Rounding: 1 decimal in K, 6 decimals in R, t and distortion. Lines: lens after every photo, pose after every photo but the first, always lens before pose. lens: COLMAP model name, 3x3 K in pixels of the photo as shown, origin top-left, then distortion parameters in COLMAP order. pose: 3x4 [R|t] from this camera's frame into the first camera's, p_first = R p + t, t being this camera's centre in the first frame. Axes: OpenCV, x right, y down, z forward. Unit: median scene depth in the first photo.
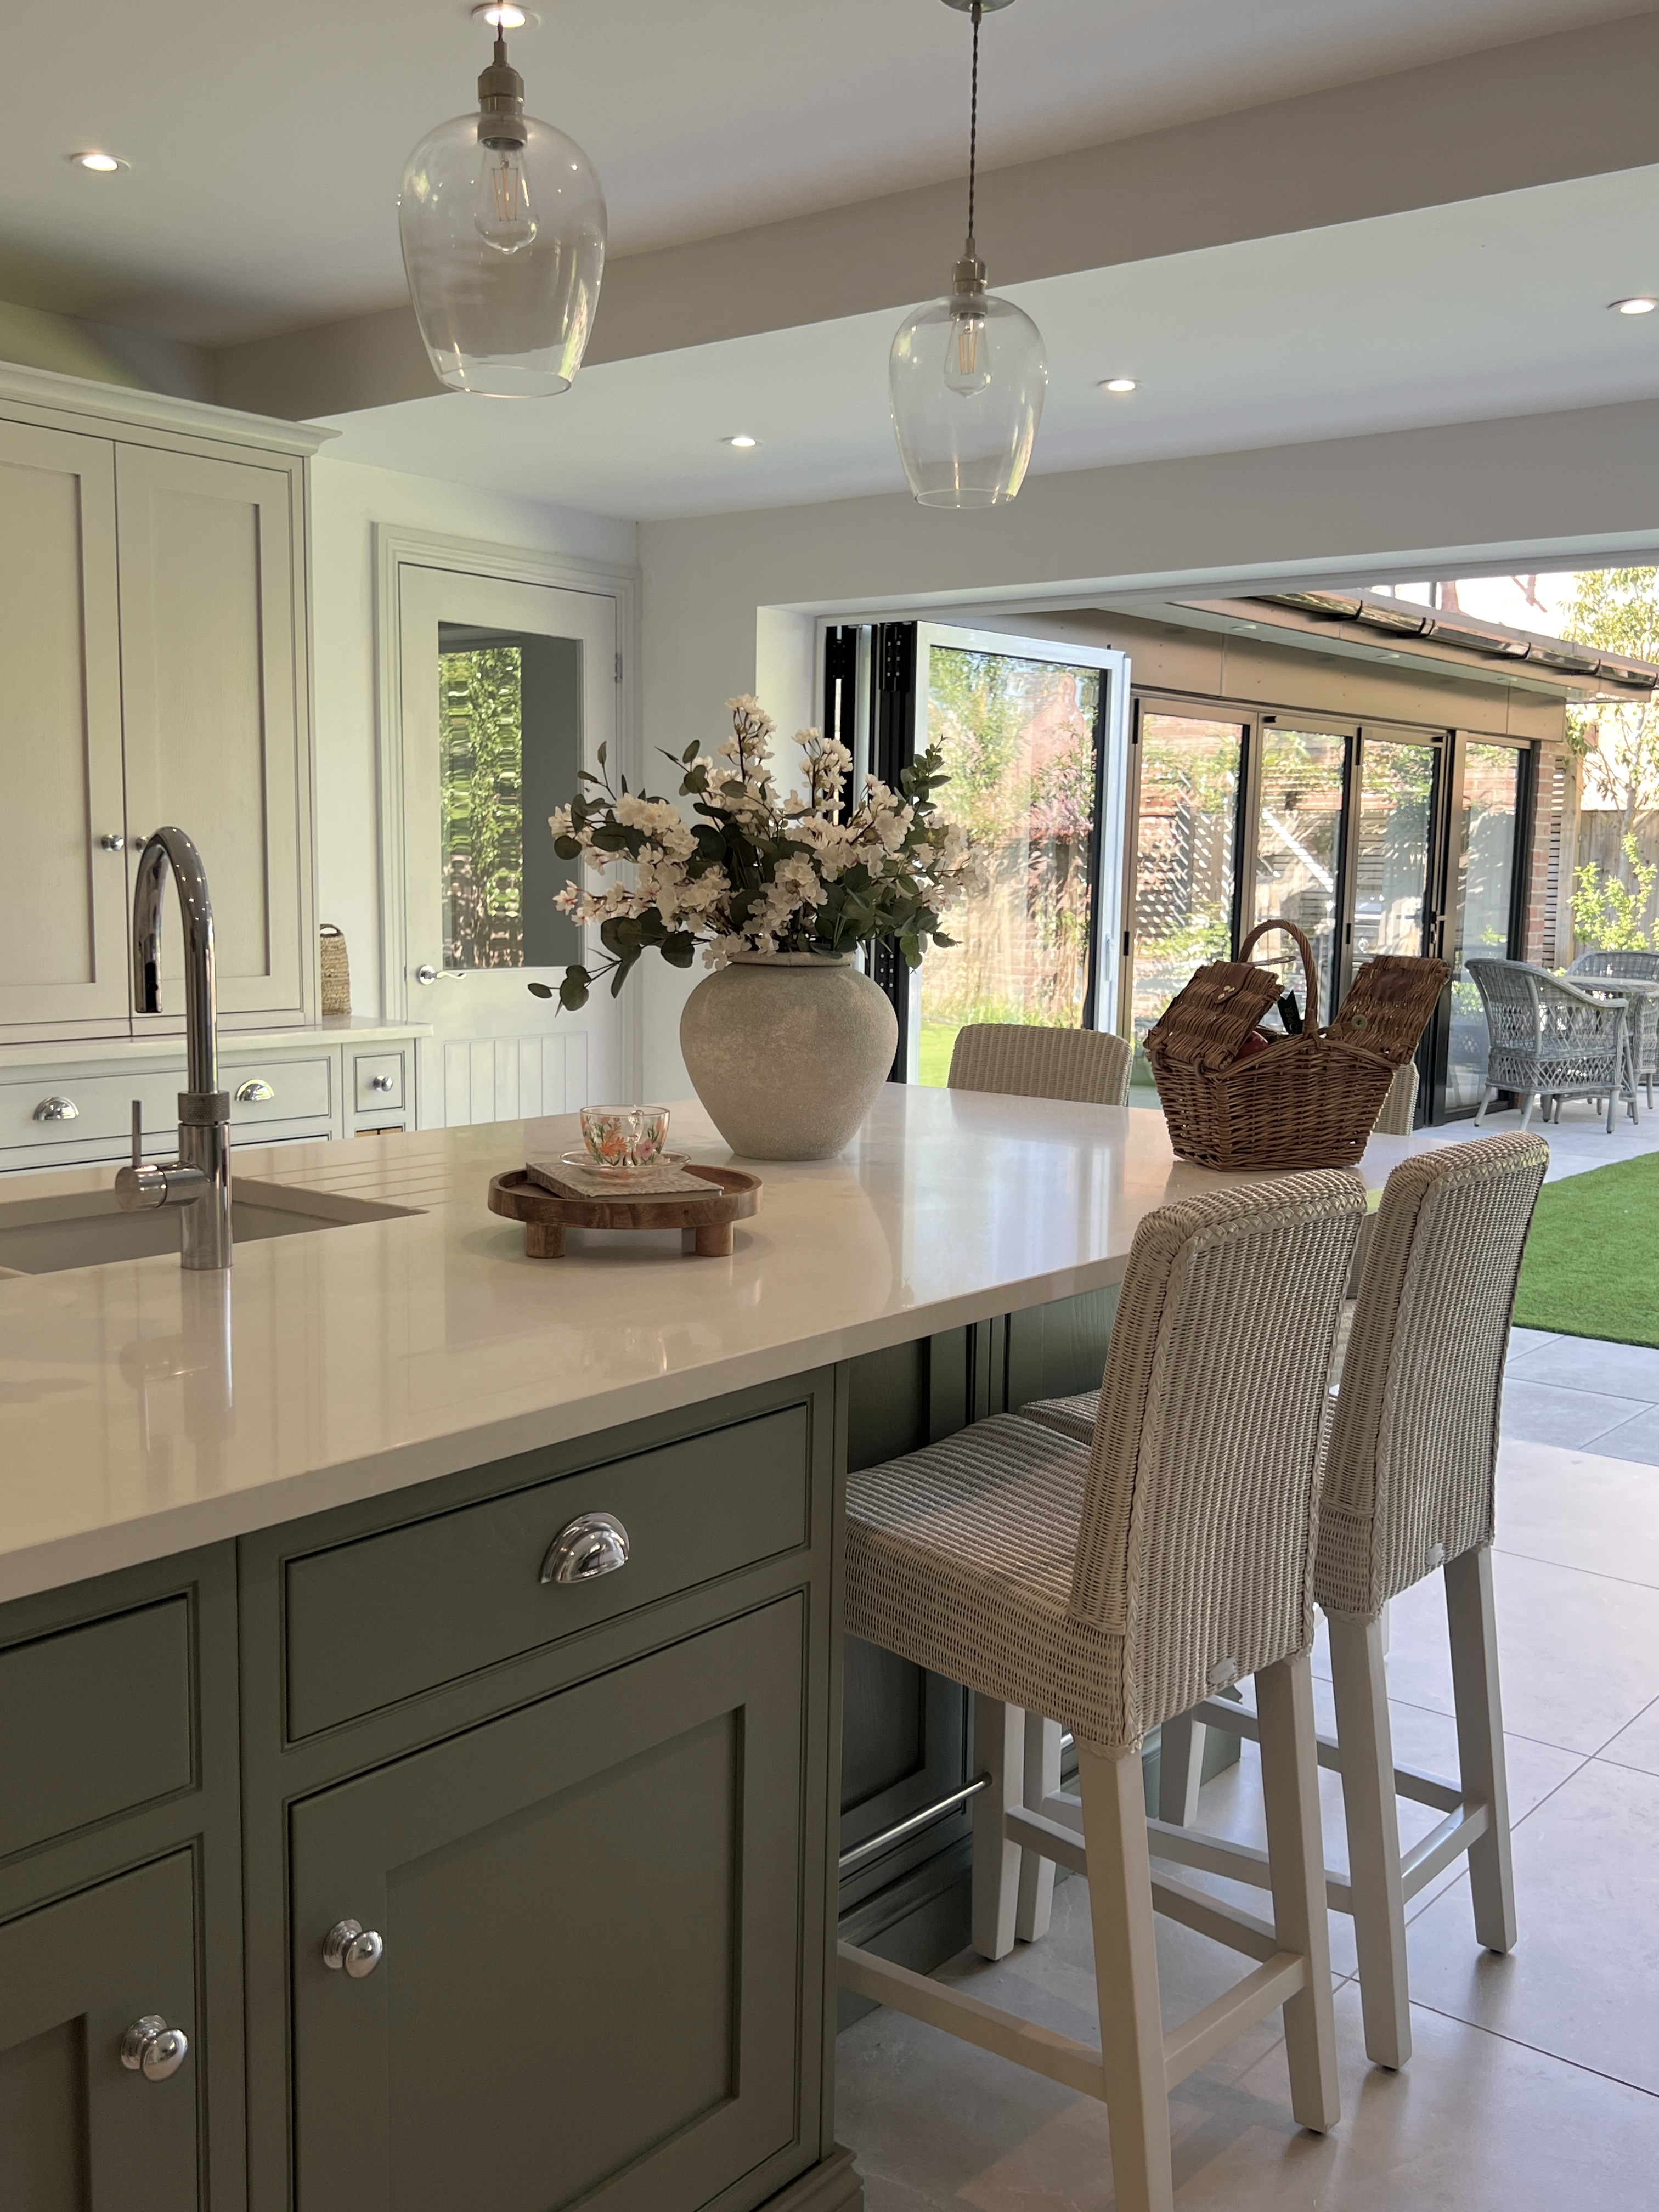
lens RADIAL K [[2082.1, 0, 850.1], [0, 2082.1, 1139.8], [0, 0, 1]] dist [0.012393, 0.000000]
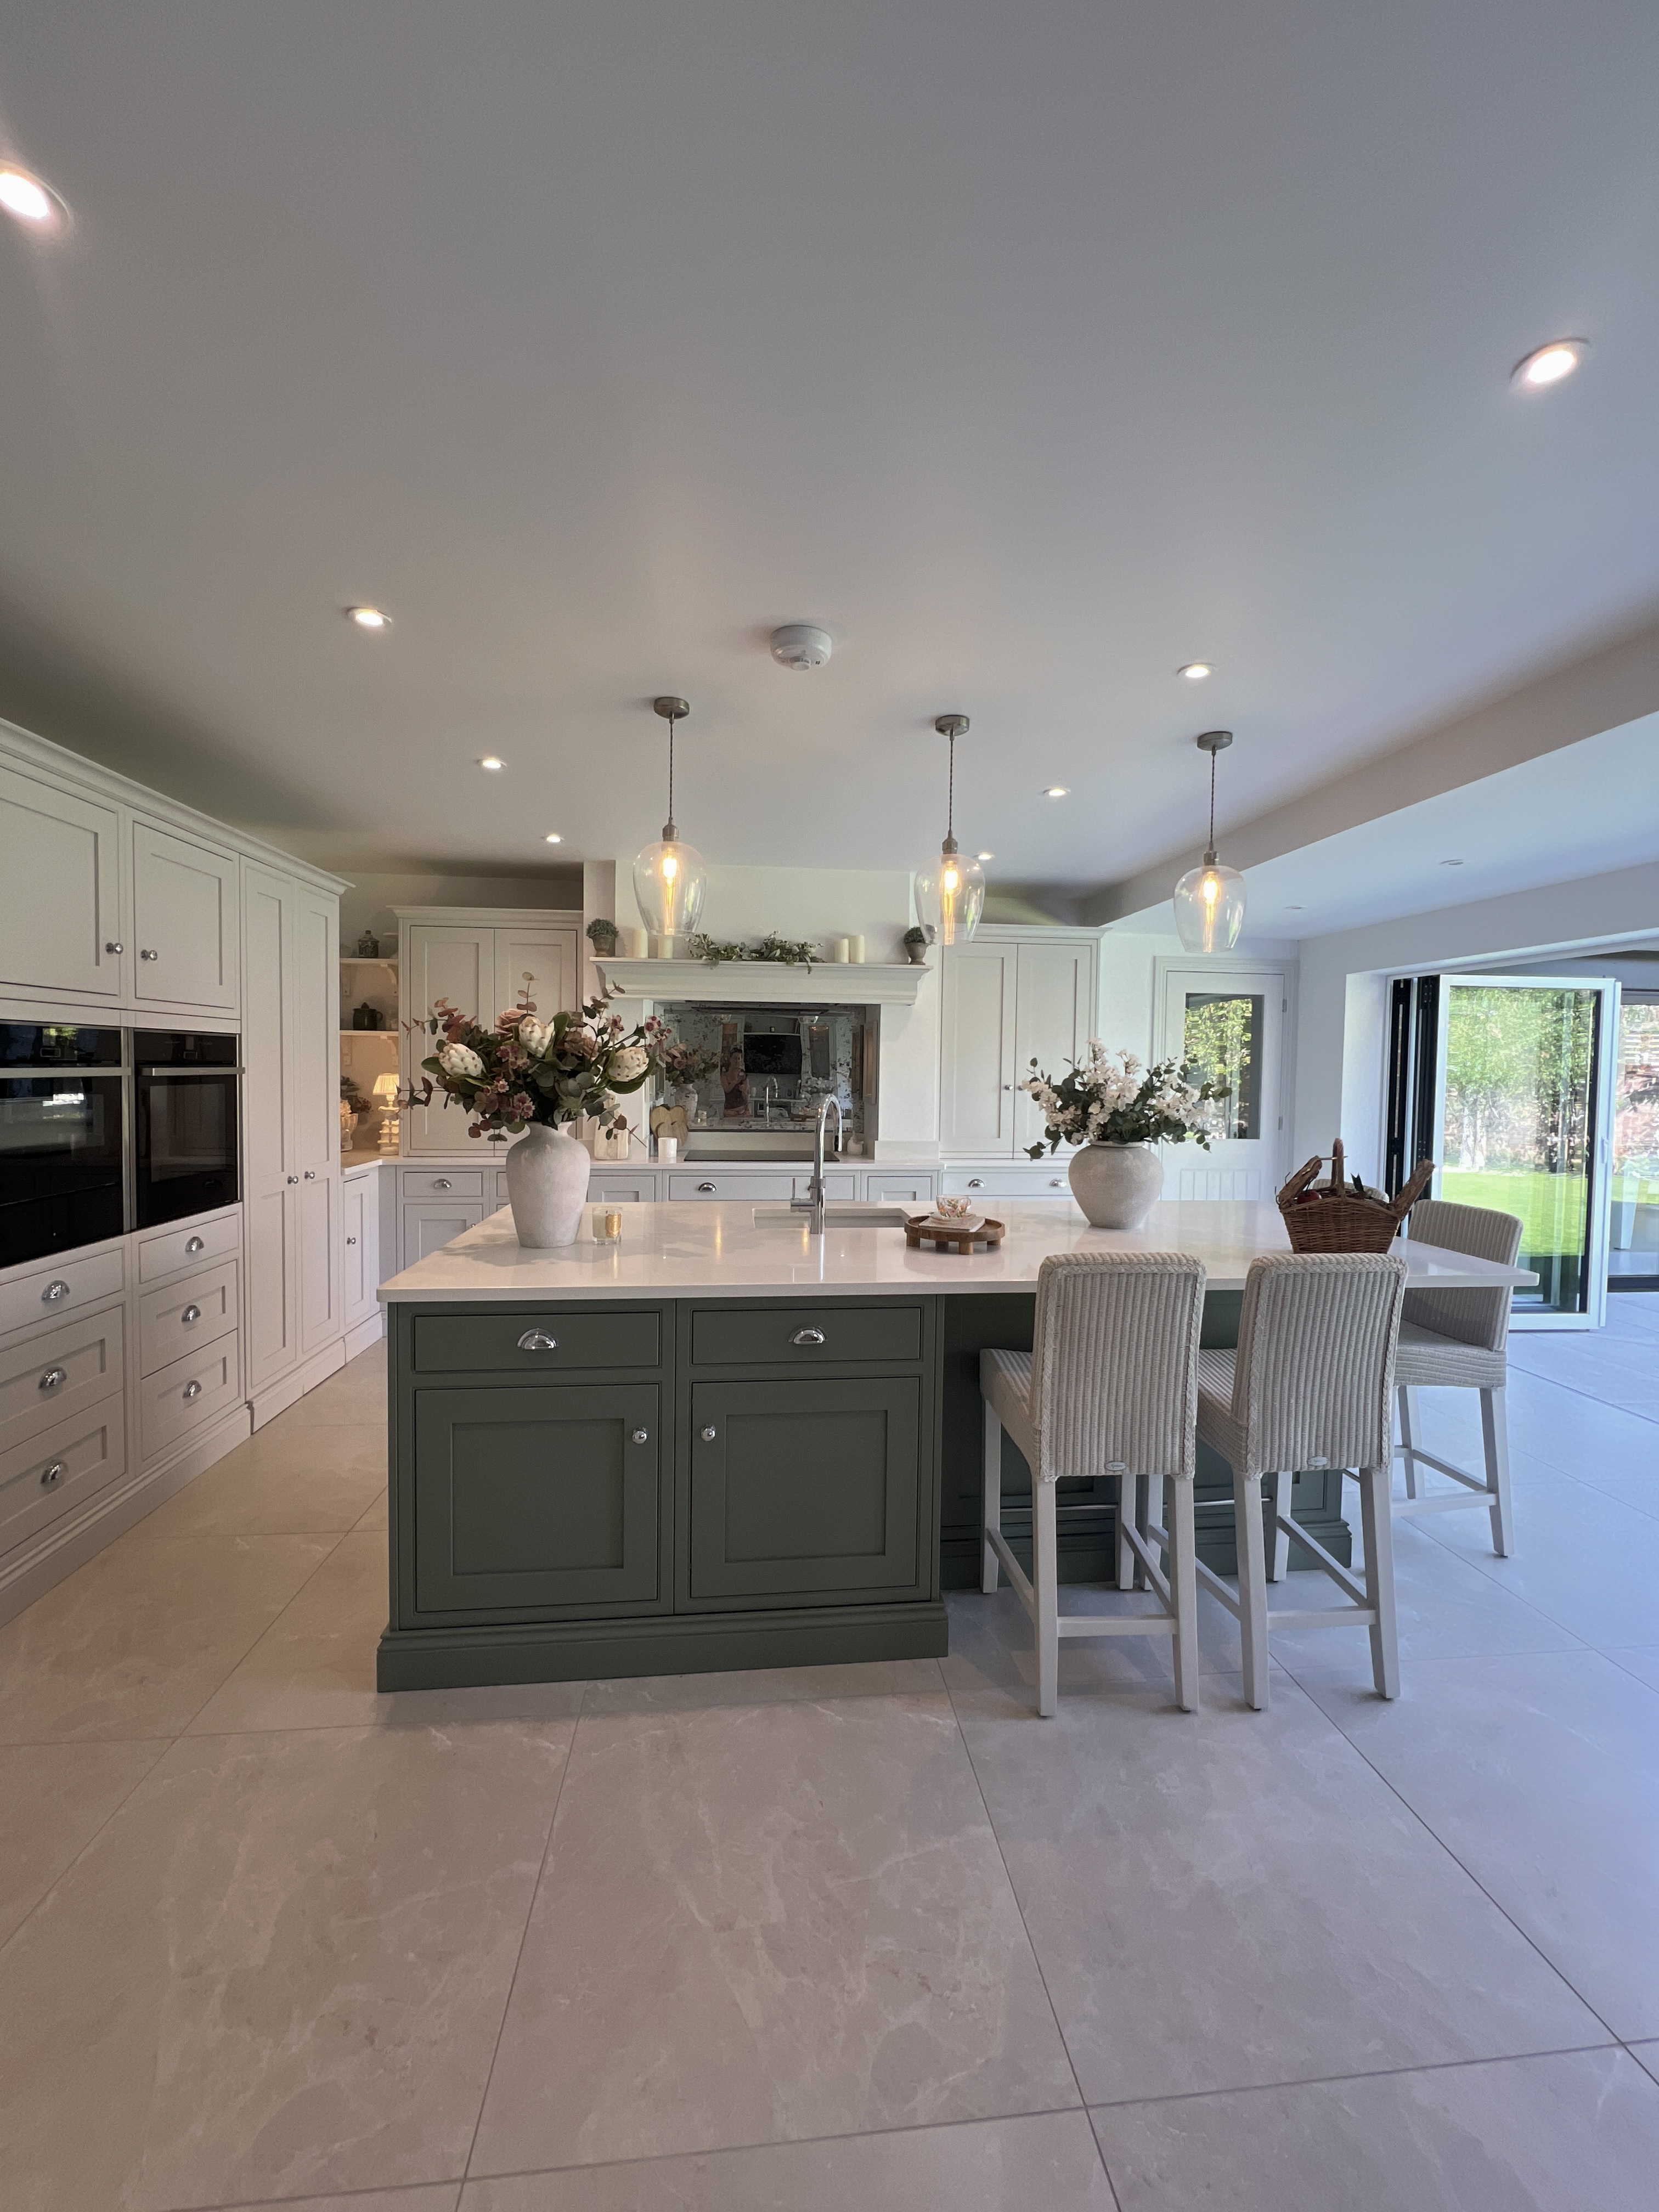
lens RADIAL K [[880.2, 0, 830.8], [0, 880.2, 1104.6], [0, 0, 1]] dist [0.003516, 0.000517]
pose [[0.703071, 0.019358, -0.710856, 0.307053], [-0.094738, 0.993269, -0.066651, -0.021446], [0.704781, 0.114205, 0.700172, 0.027642]]
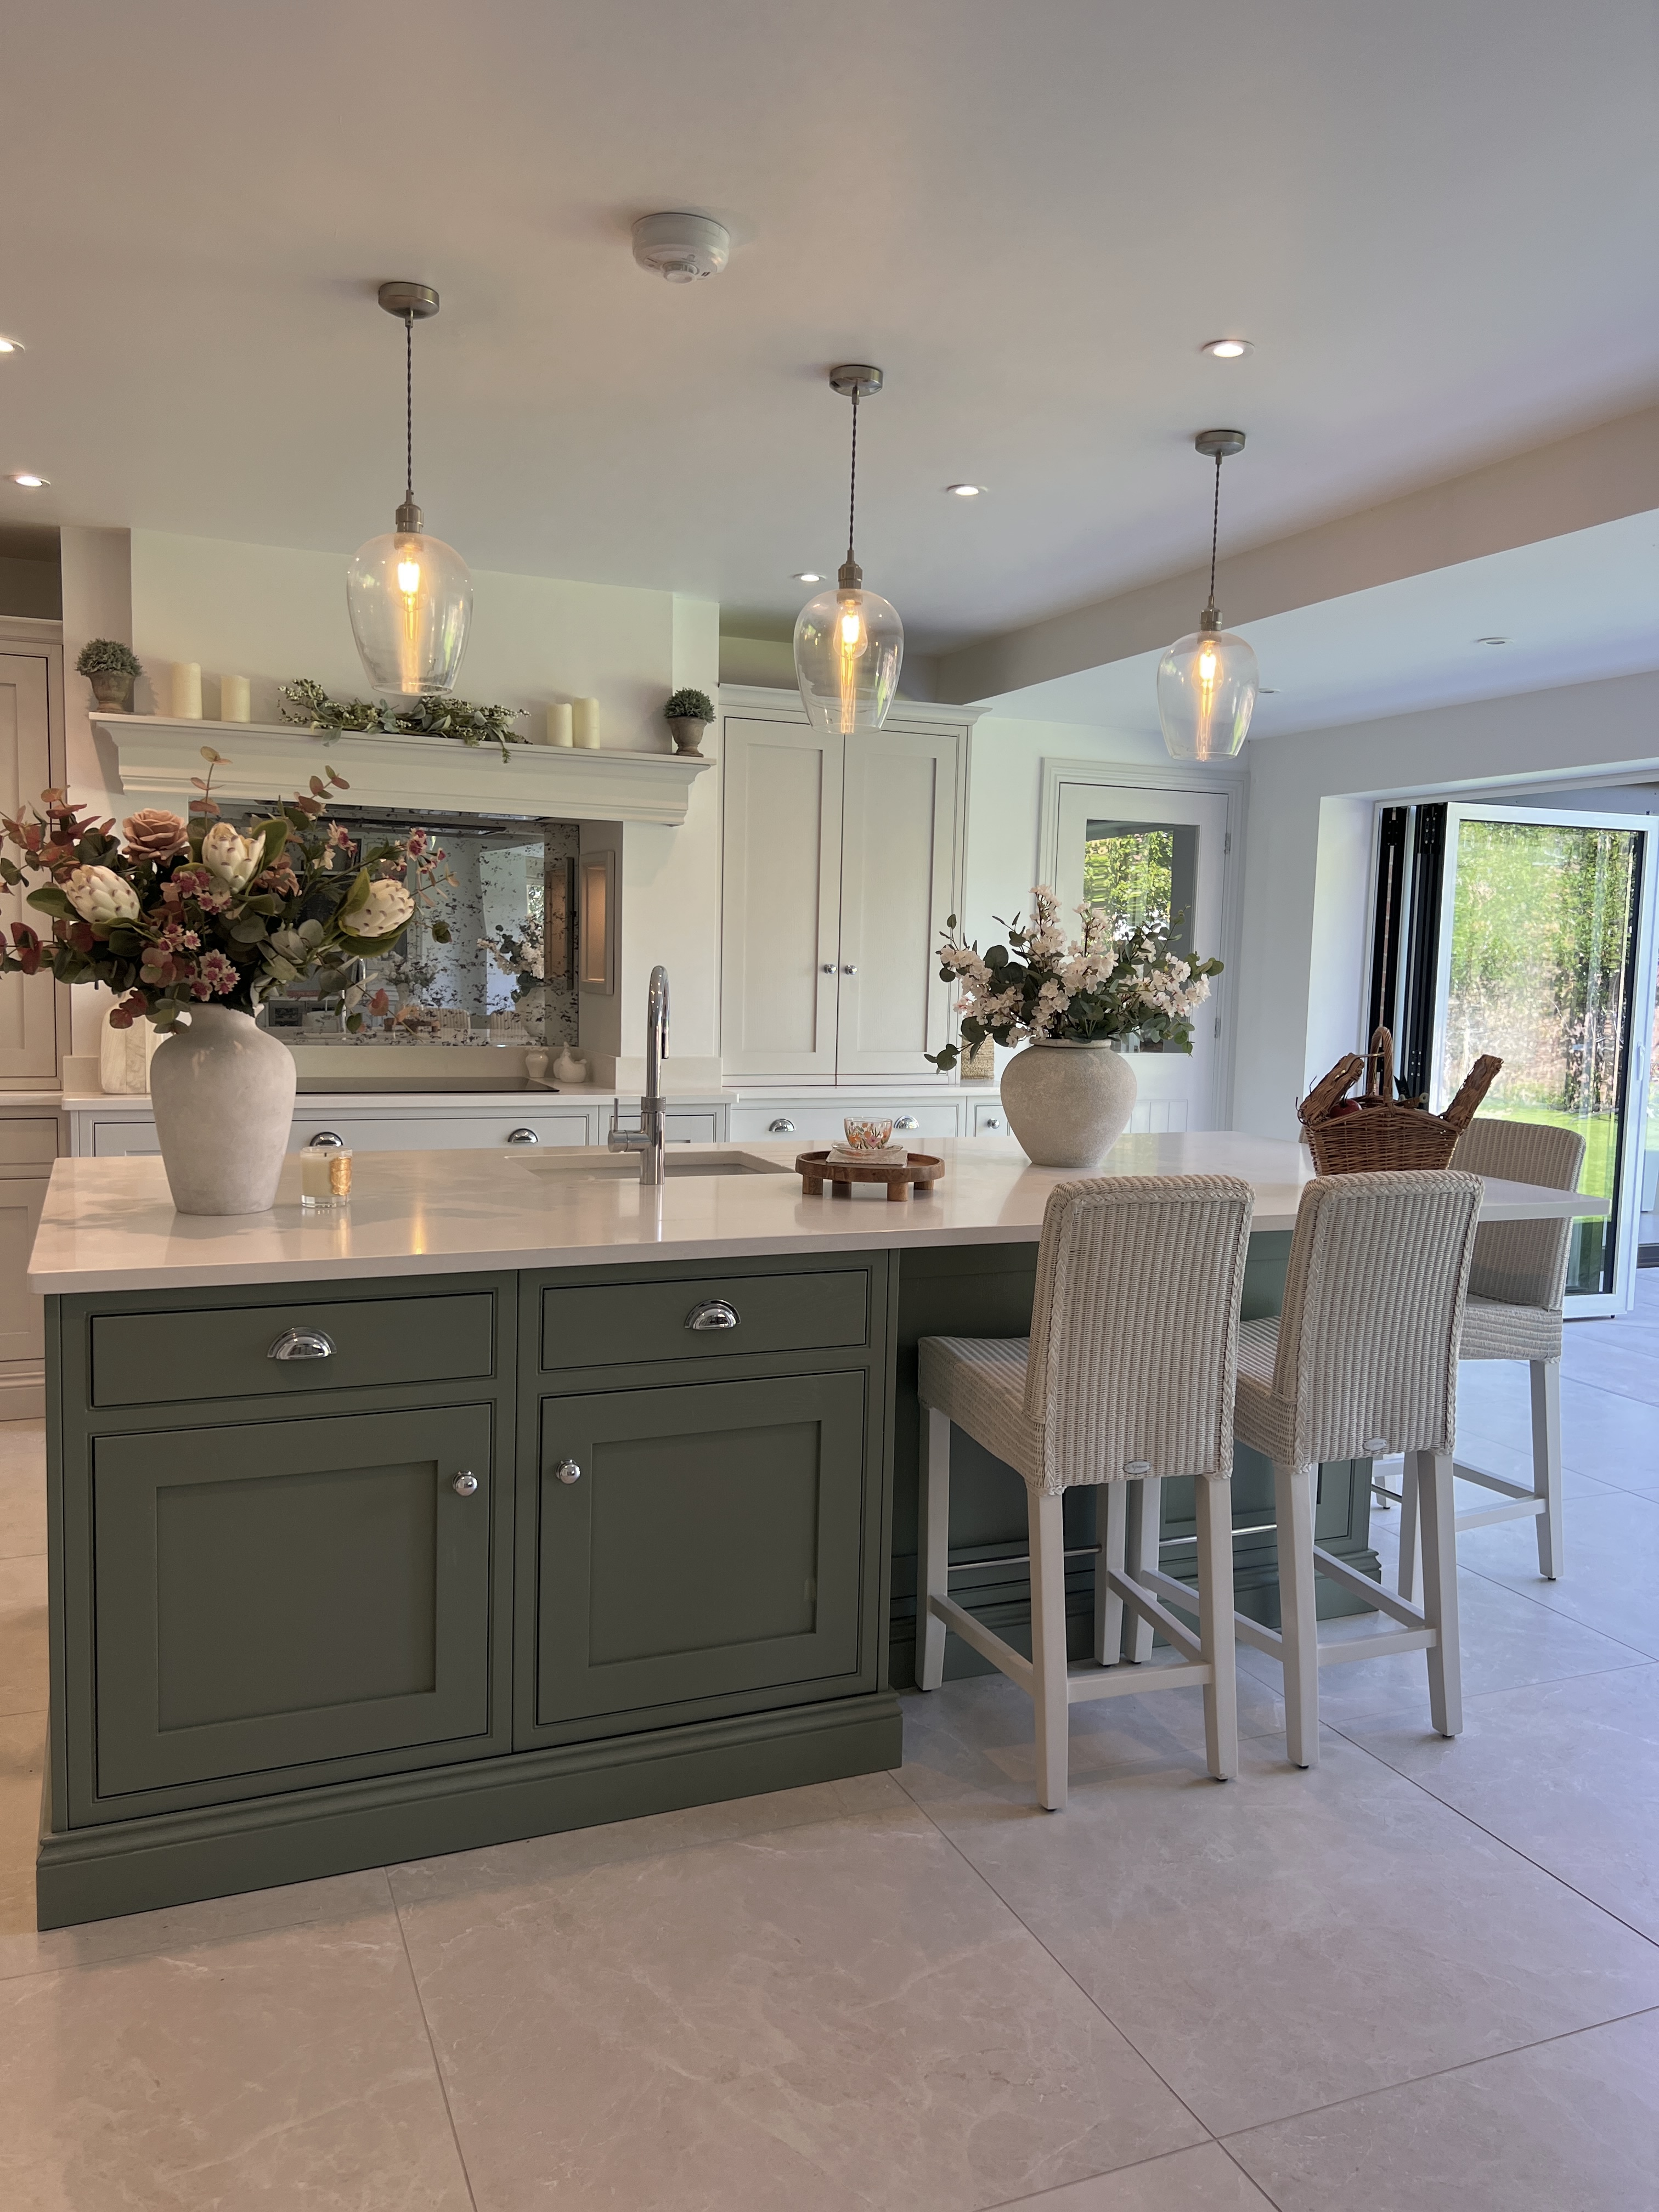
lens RADIAL K [[1653.2, 0, 820.5], [0, 1653.2, 1116.6], [0, 0, 1]] dist [0.051925, -0.033544]
pose [[0.874535, 0.048127, -0.482568, 0.282069], [-0.071254, 0.997016, -0.029697, 0.015067], [0.479698, 0.060356, 0.875355, -0.149122]]
